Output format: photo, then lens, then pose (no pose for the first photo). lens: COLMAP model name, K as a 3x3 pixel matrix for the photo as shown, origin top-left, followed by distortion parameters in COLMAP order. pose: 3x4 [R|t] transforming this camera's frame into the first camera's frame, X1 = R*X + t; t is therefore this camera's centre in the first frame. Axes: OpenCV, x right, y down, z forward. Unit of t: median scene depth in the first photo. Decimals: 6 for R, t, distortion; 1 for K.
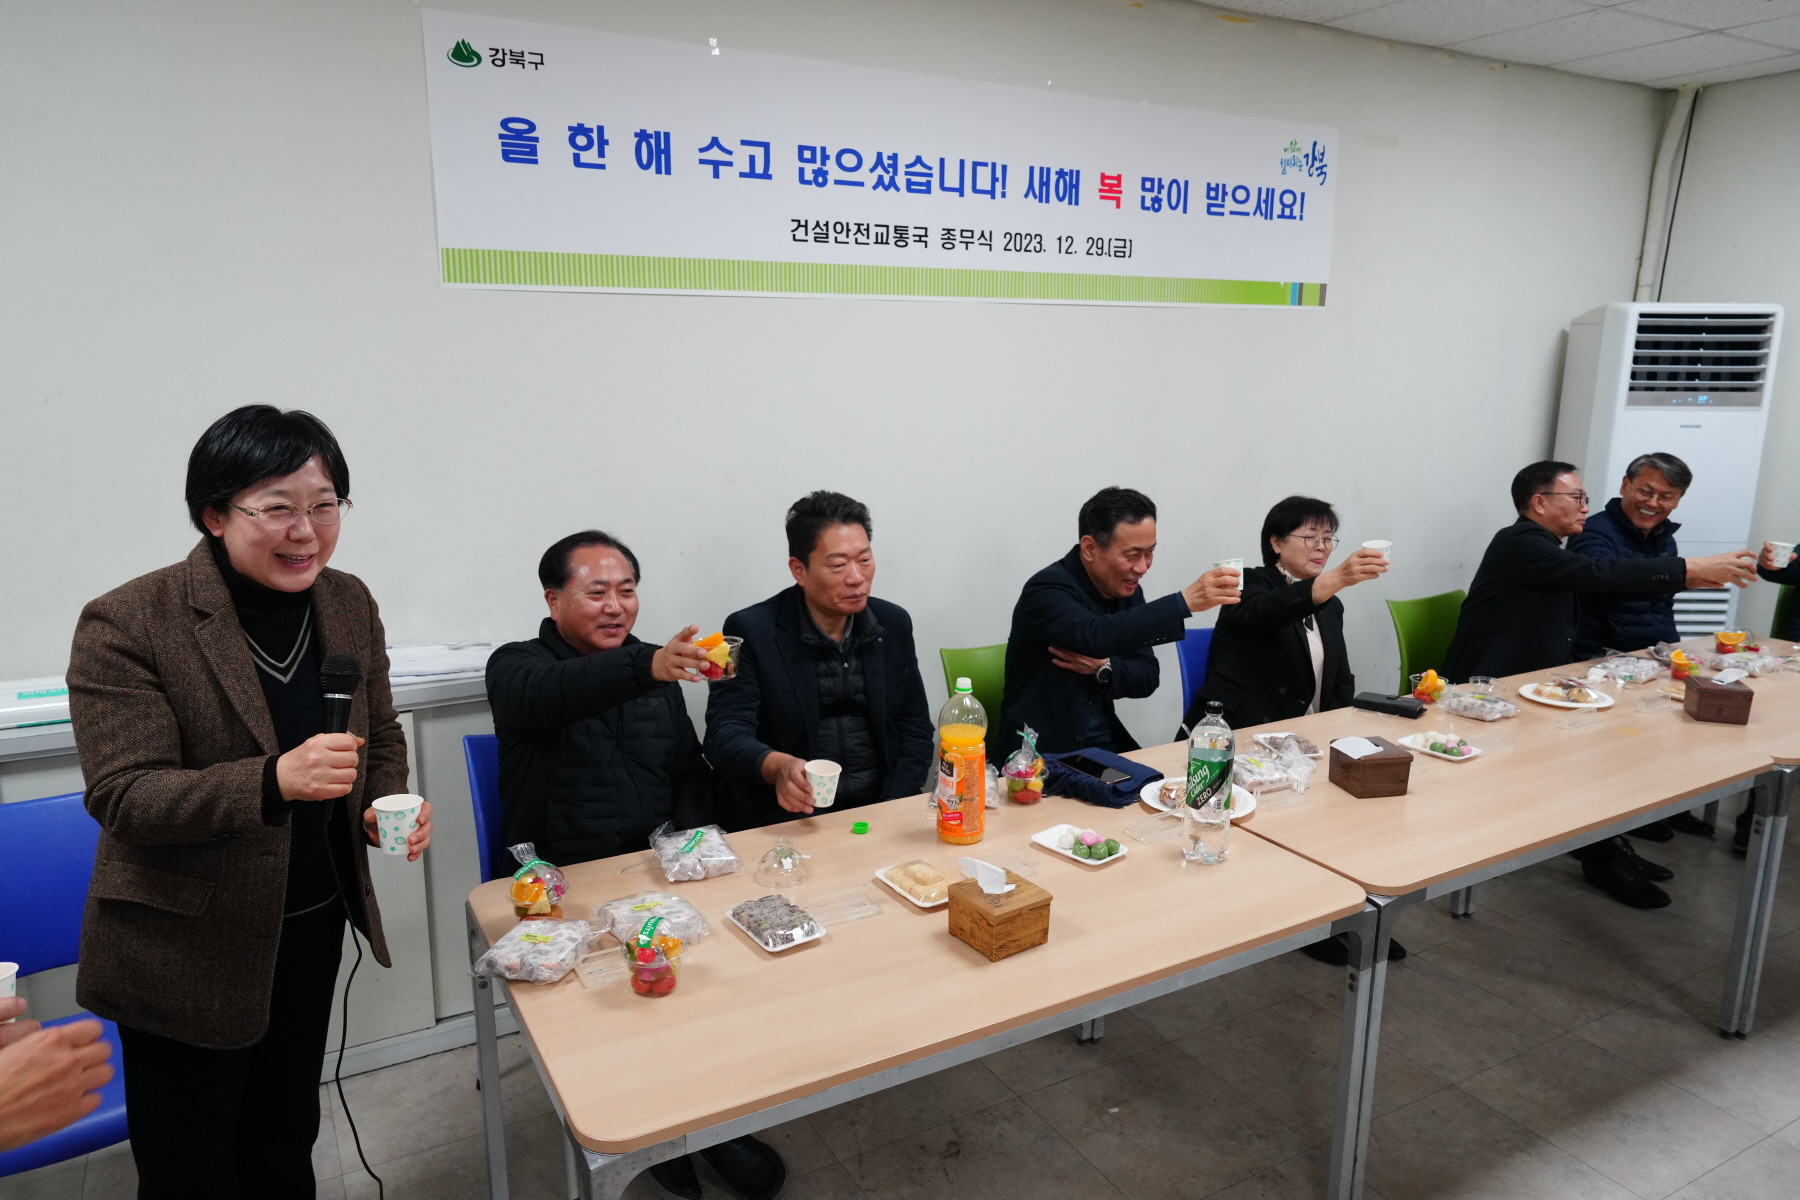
lens RADIAL K [[1259.5, 0, 902.2], [0, 1259.5, 612.9], [0, 0, 1]] dist [0.014197, 0.006363]
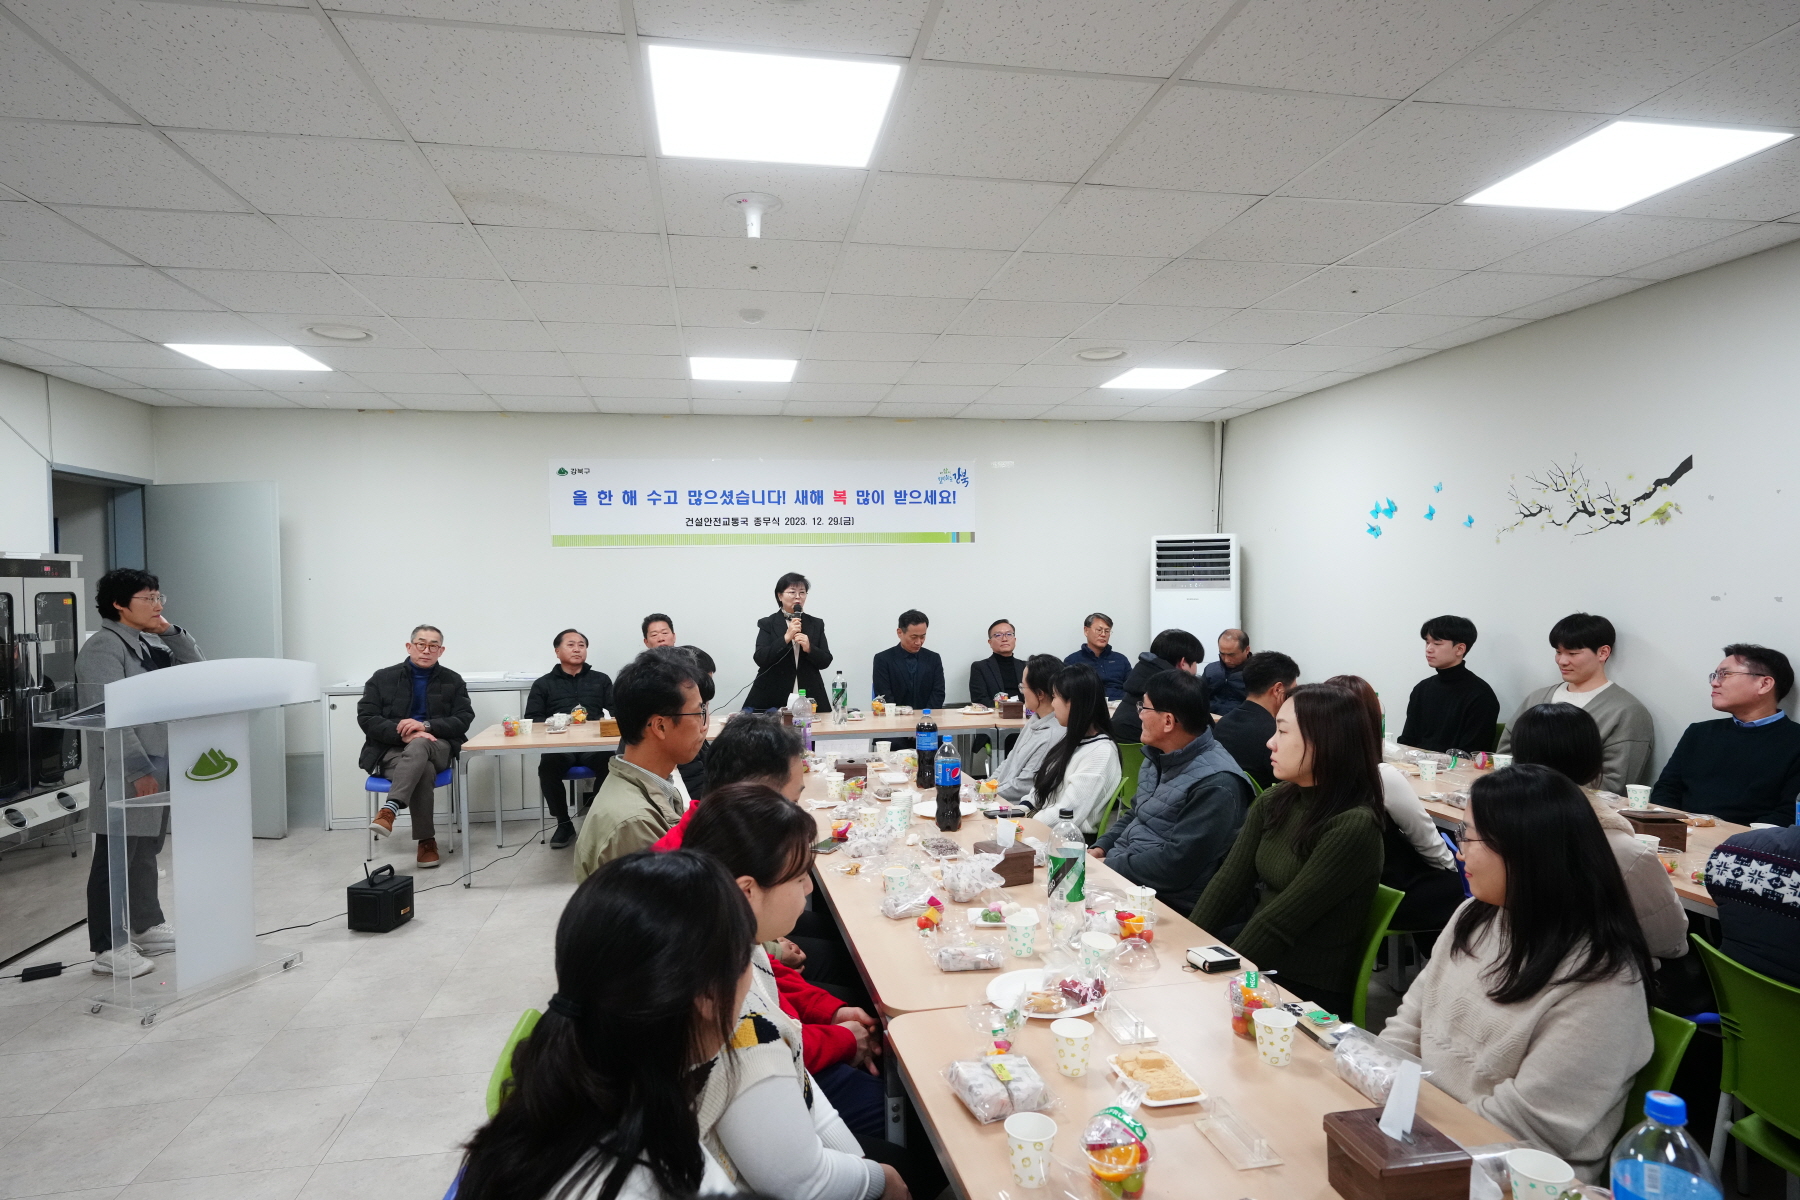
lens RADIAL K [[1008.5, 0, 876.6], [0, 1008.5, 647.0], [0, 0, 1]] dist [0.001199, -0.000332]
pose [[0.928479, 0.002900, -0.371373, 0.992316], [-0.057299, 0.989115, -0.135531, 0.198532], [0.366938, 0.147117, 0.918539, -0.685838]]
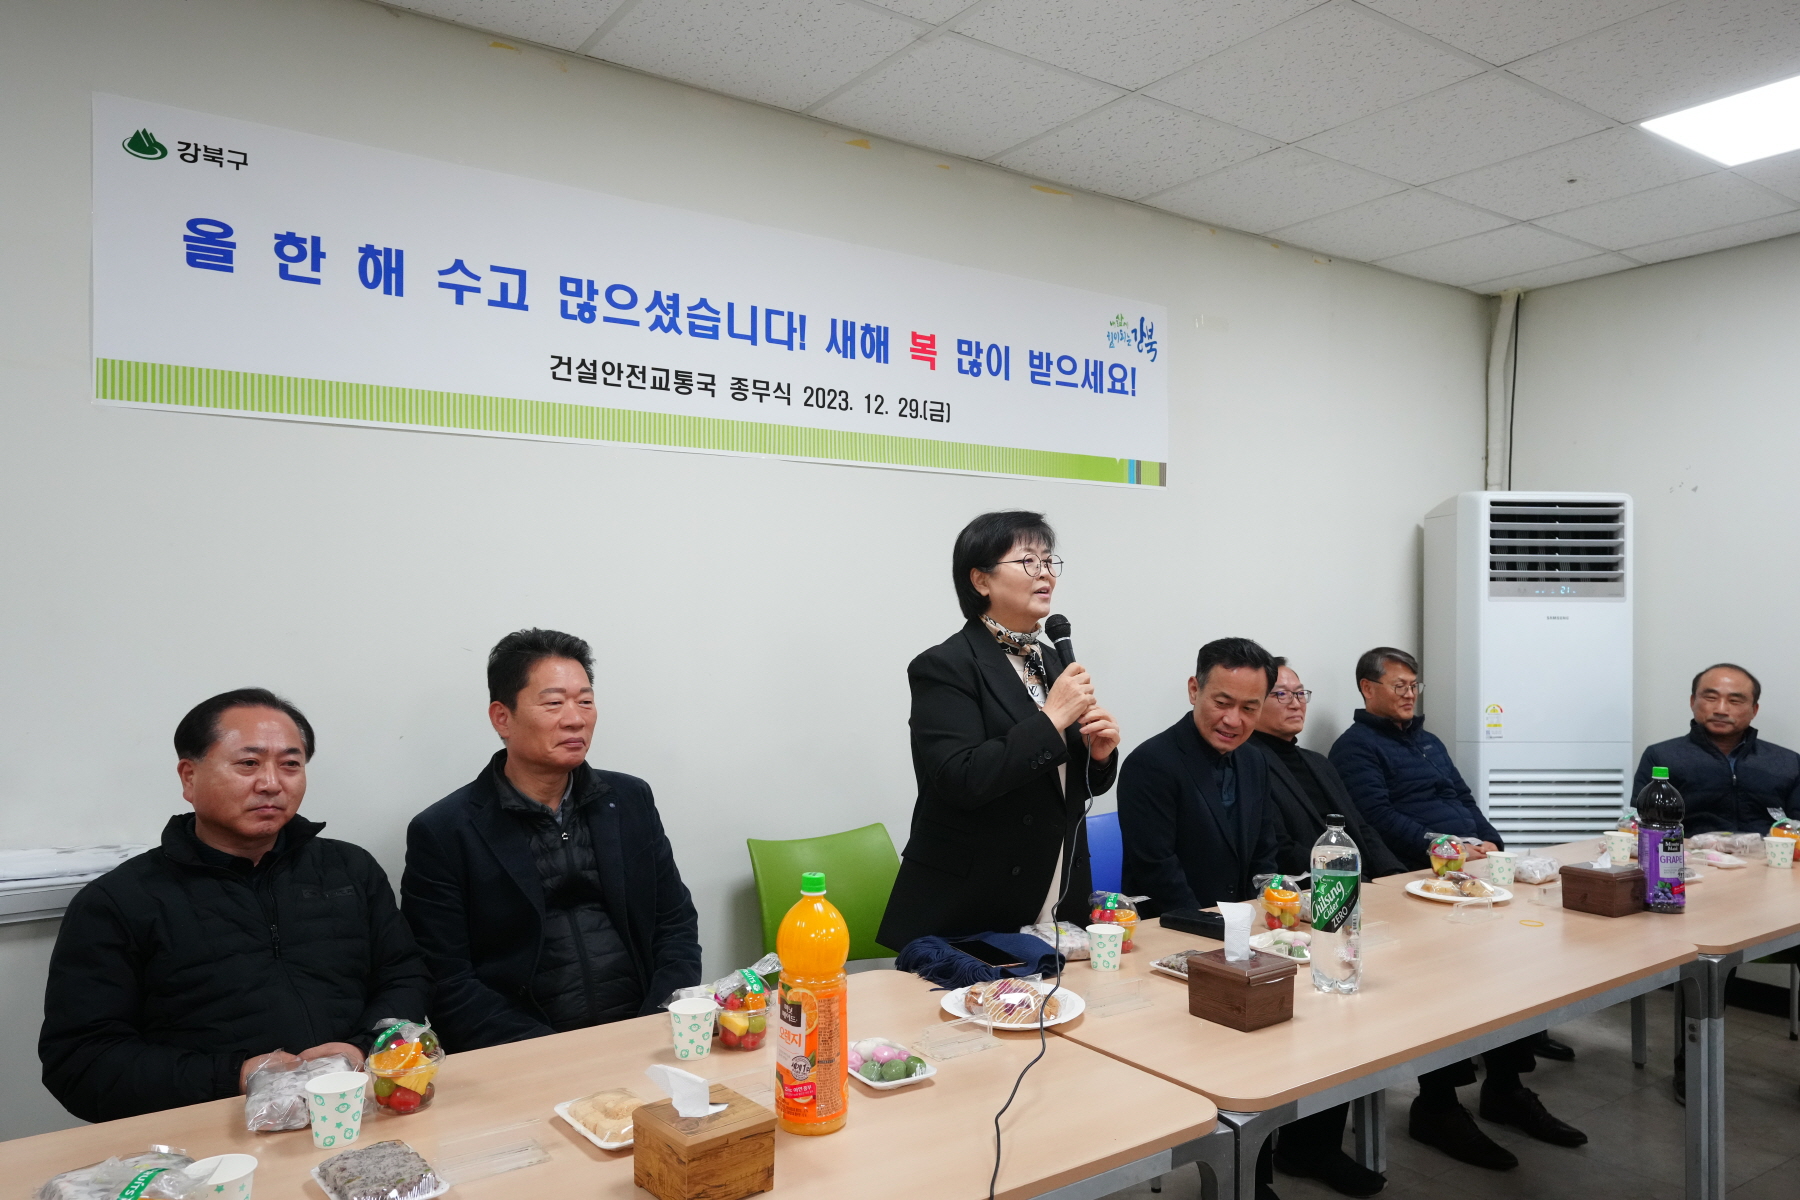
lens RADIAL K [[1314.3, 0, 909.3], [0, 1314.3, 606.5], [0, 0, 1]] dist [0.020477, 0.001822]
pose [[0.995859, -0.005144, 0.090761, 0.072307], [0.024842, 0.975794, -0.217275, 0.060764], [-0.087447, 0.218630, 0.971882, 0.117923]]
